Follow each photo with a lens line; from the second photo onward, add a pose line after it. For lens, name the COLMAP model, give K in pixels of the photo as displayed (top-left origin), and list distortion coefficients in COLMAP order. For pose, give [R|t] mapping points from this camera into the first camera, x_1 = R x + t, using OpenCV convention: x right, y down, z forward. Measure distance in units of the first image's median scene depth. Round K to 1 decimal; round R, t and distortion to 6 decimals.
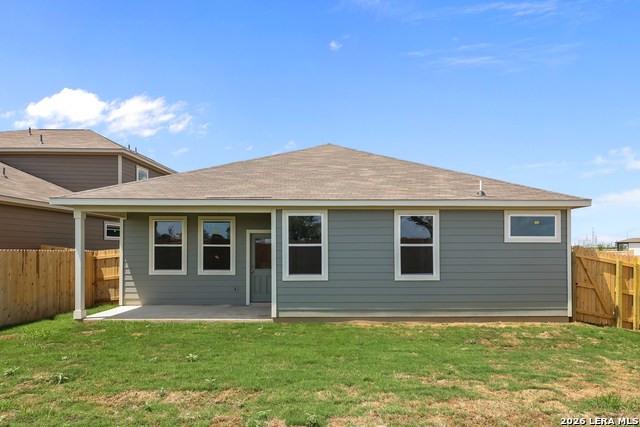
lens RADIAL K [[321.3, 0, 318.6], [0, 321.3, 239.9], [0, 0, 1]] dist [-0.000528, -0.000402]
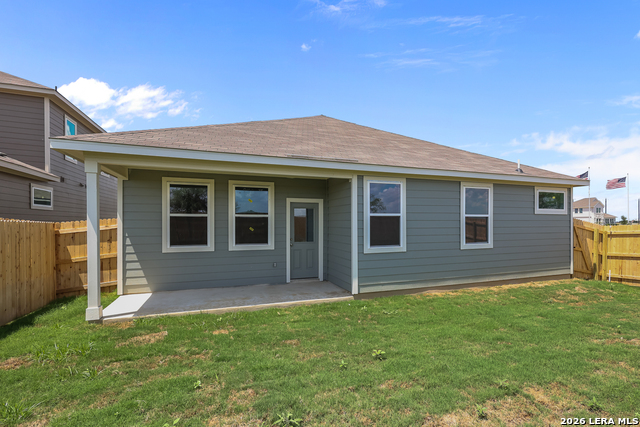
lens RADIAL K [[295.8, 0, 320.4], [0, 295.8, 218.0], [0, 0, 1]] dist [-0.004303, 0.001799]
pose [[0.941219, 0.005014, 0.337759, -0.511193], [-0.007675, 0.999949, 0.006541, 0.021609], [-0.337709, -0.008749, 0.941210, 0.249387]]
